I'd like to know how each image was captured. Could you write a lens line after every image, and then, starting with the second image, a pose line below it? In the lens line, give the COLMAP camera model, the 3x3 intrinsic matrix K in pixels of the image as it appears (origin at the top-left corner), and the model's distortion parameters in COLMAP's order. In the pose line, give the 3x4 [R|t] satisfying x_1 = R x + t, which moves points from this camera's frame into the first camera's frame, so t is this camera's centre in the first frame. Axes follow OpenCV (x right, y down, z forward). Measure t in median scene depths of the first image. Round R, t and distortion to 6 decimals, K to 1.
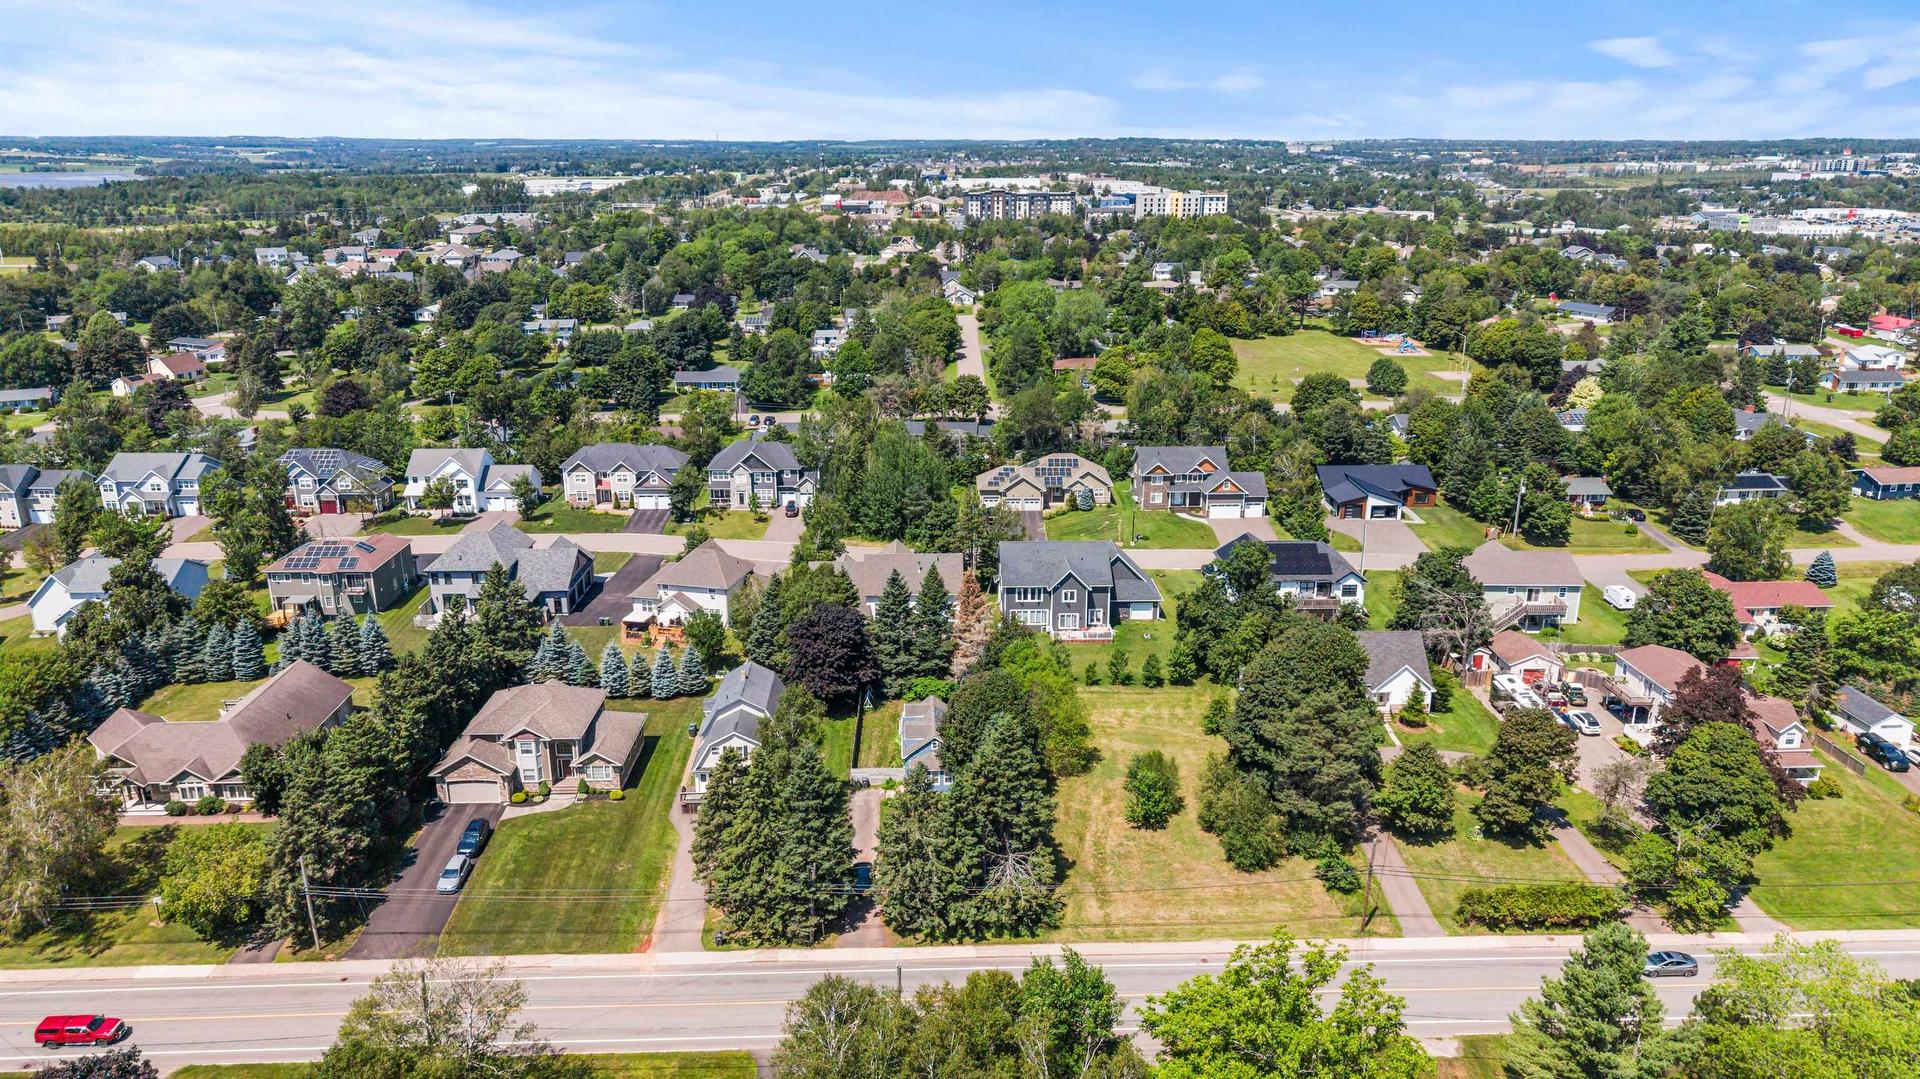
lens RADIAL K [[1276.7, 0, 960.0], [0, 1276.7, 539.5], [0, 0, 1]] dist [0.037842, -0.039292]
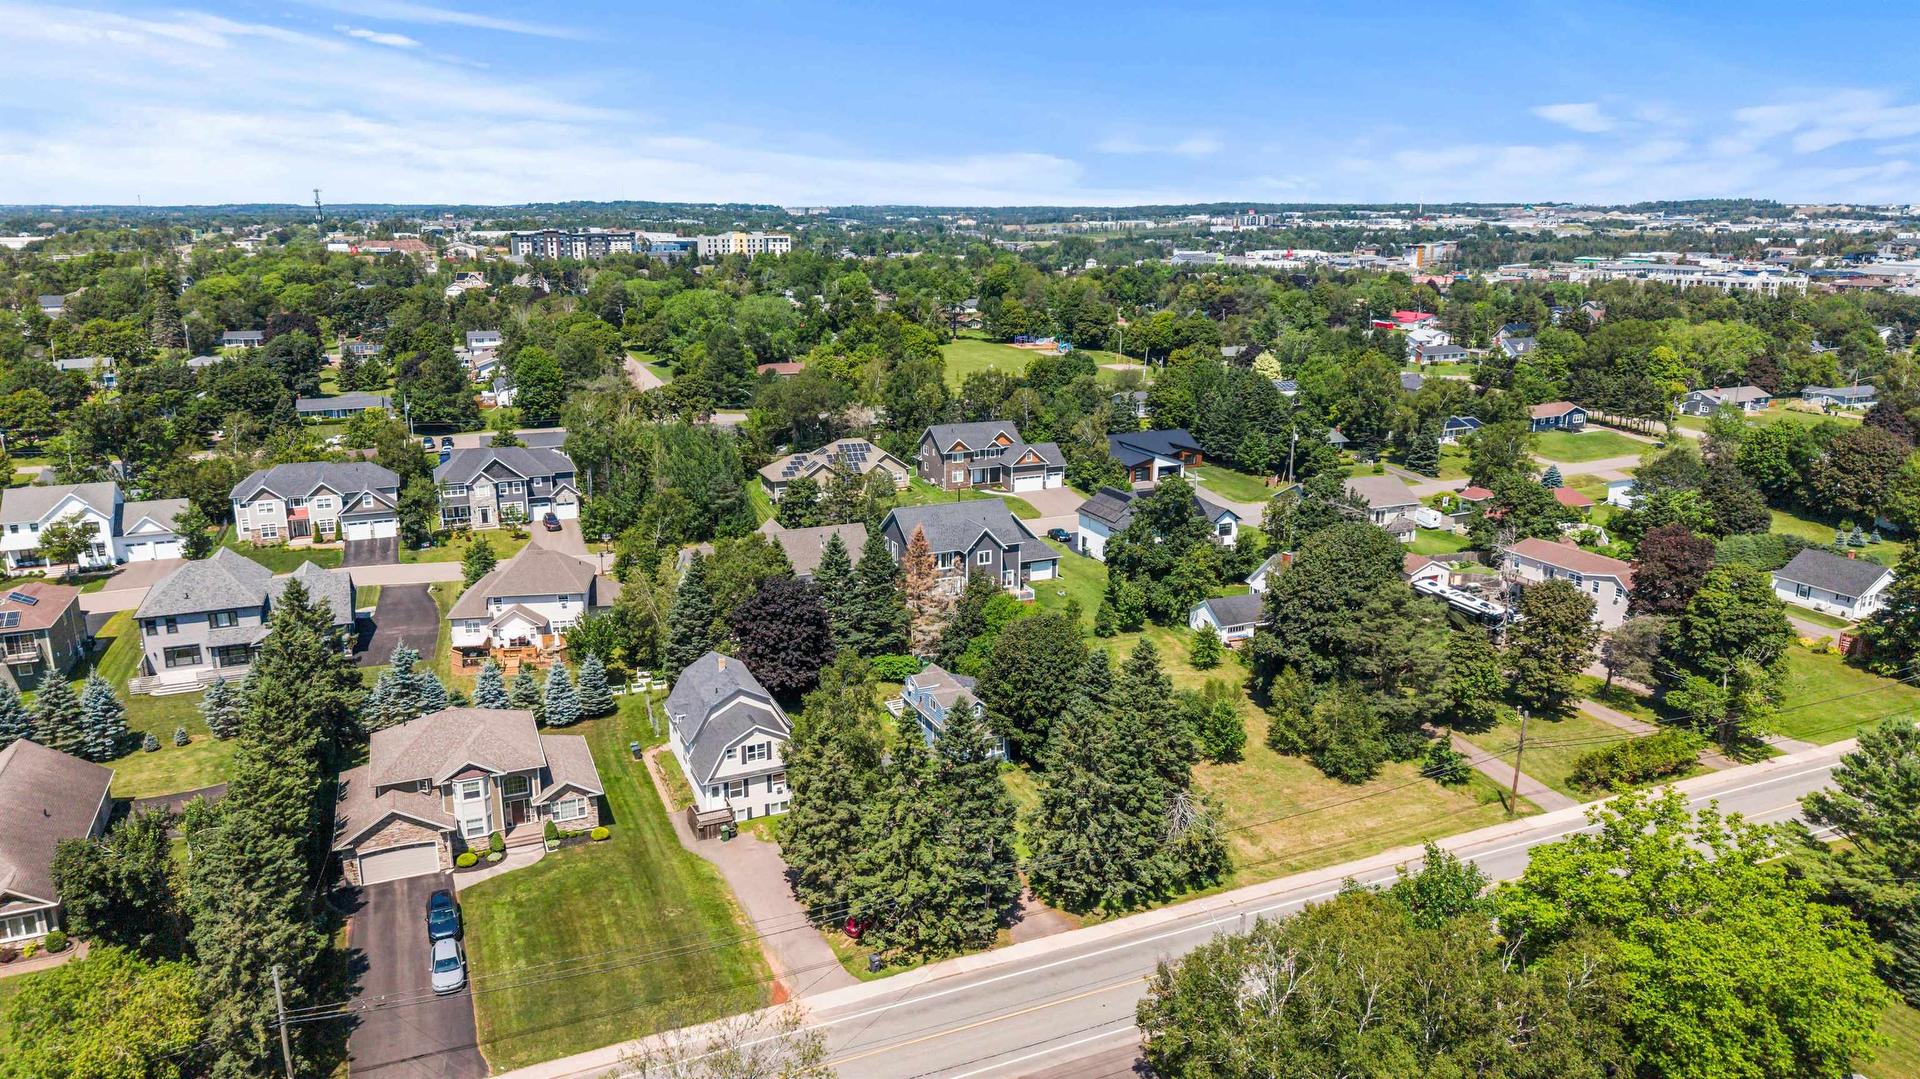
lens RADIAL K [[1276.7, 0, 960.0], [0, 1276.7, 539.5], [0, 0, 1]] dist [0.037842, -0.039292]
pose [[0.928428, -0.092948, 0.359696, -0.239383], [0.110416, 0.993483, -0.028276, 0.051989], [-0.354724, 0.065969, 0.932641, 0.149310]]
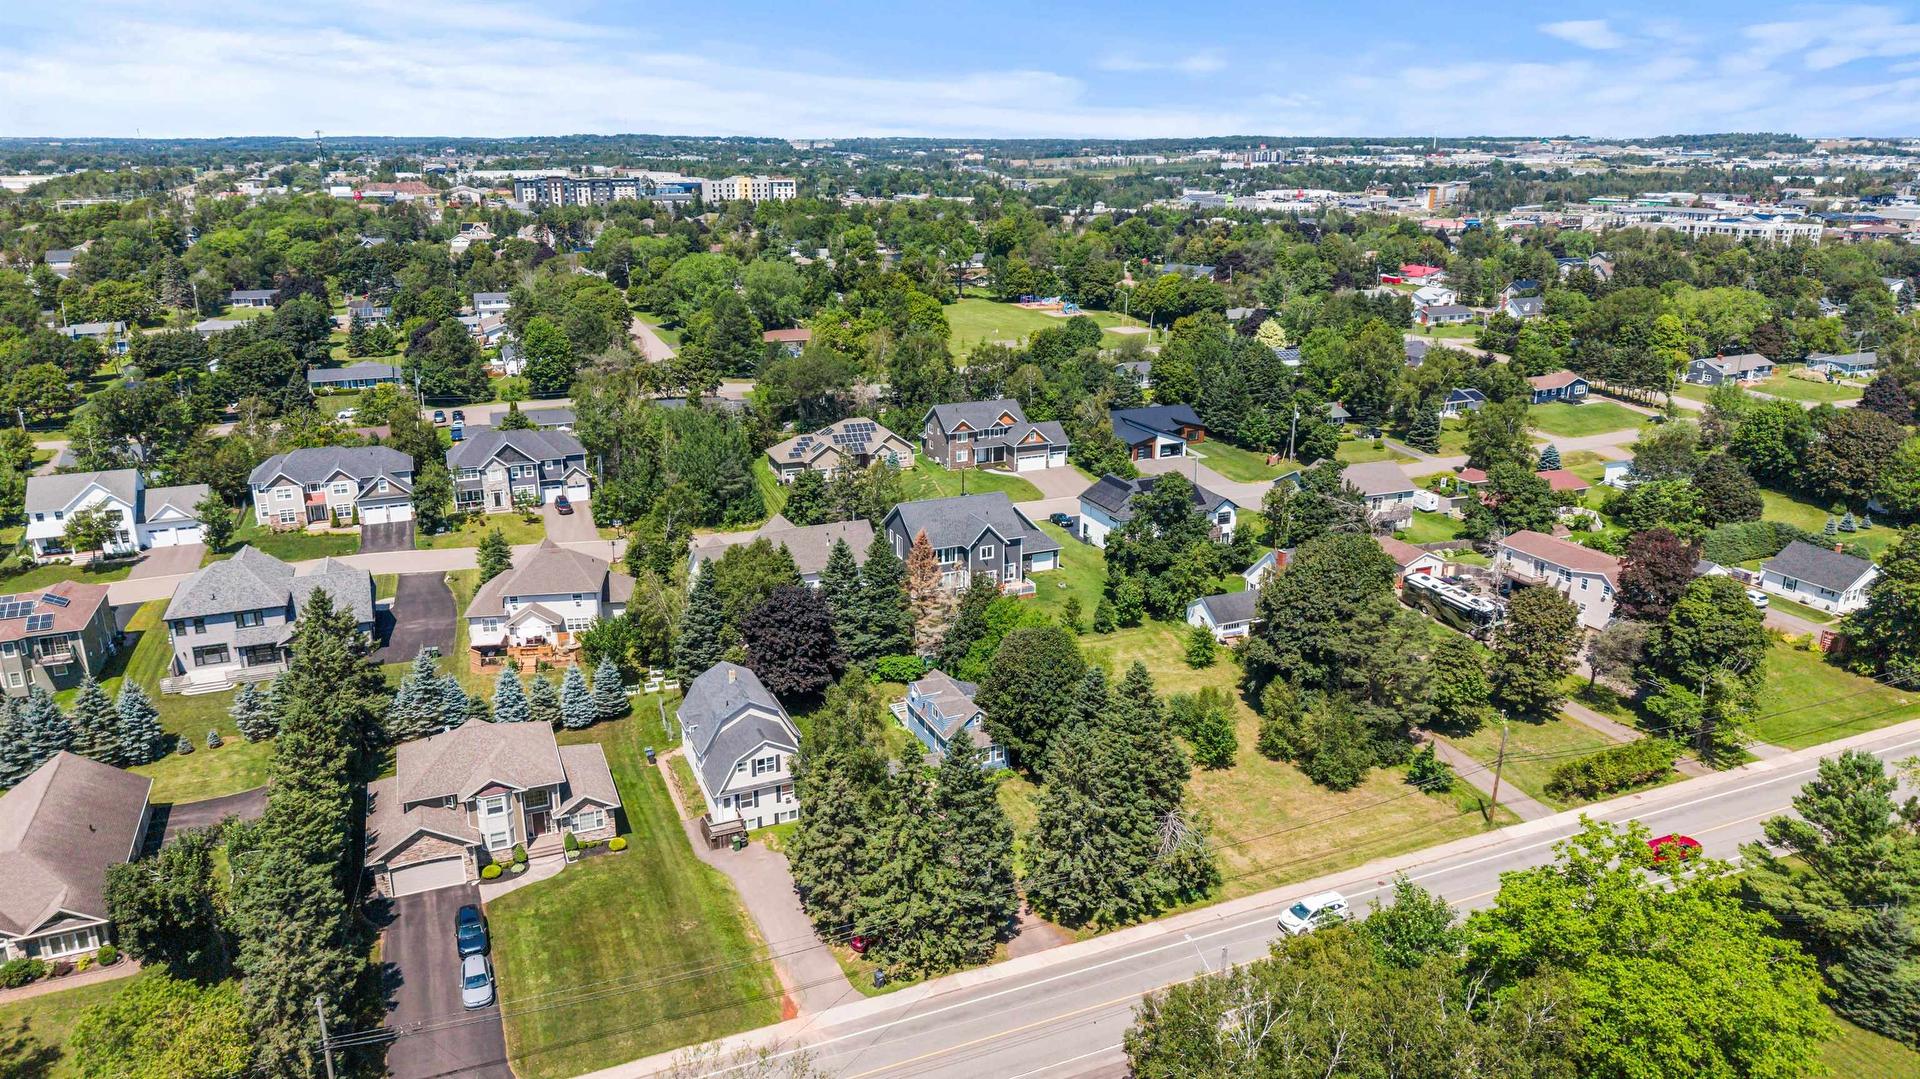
lens RADIAL K [[1276.7, 0, 960.0], [0, 1276.7, 539.5], [0, 0, 1]] dist [0.037842, -0.039292]
pose [[0.930473, -0.109453, 0.349630, -0.239938], [0.109280, 0.993804, 0.020287, 0.013269], [-0.349684, 0.019331, 0.936668, 0.128436]]
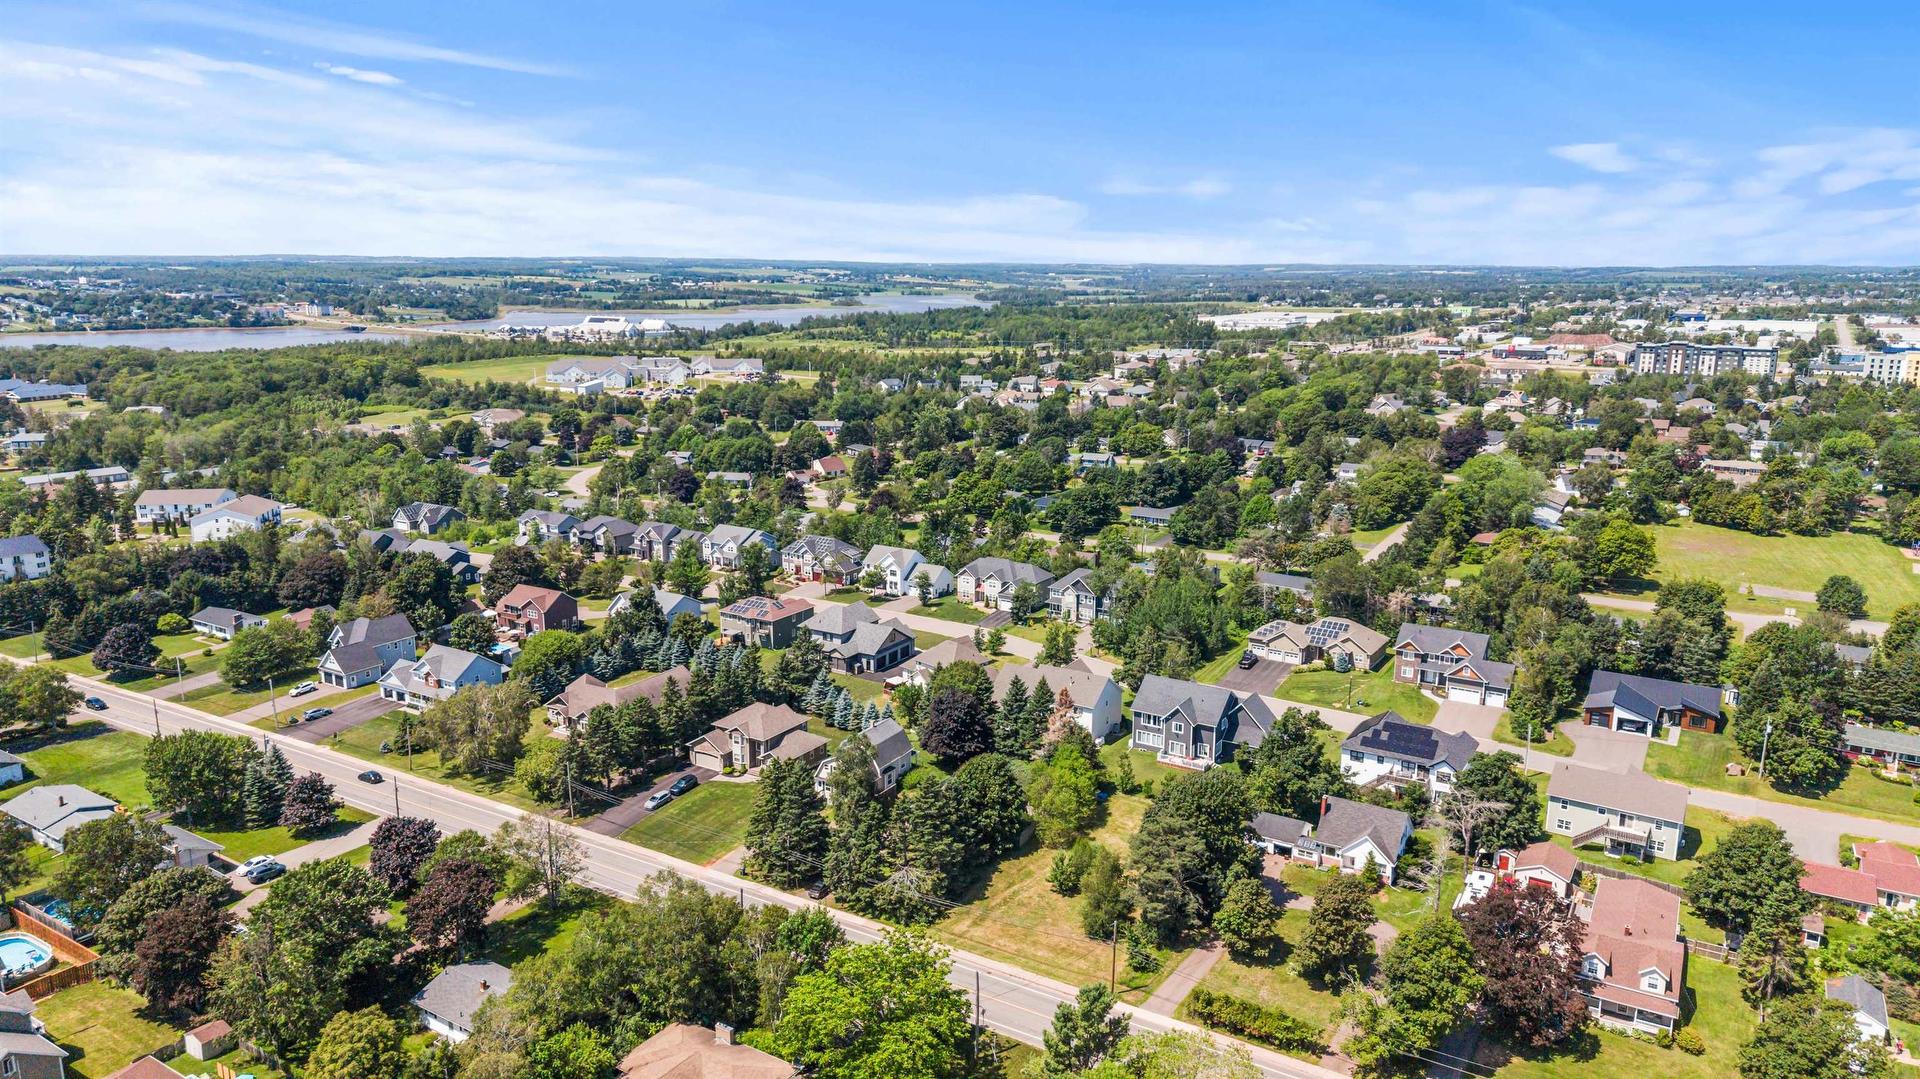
lens RADIAL K [[1261.4, 0, 960.0], [0, 1261.4, 539.5], [0, 0, 1]] dist [0.103353, -0.158600]
pose [[0.835762, 0.118647, -0.536121, 0.509778], [-0.165808, 0.985329, -0.040418, -0.046148], [0.523460, 0.122673, 0.843173, -0.148577]]
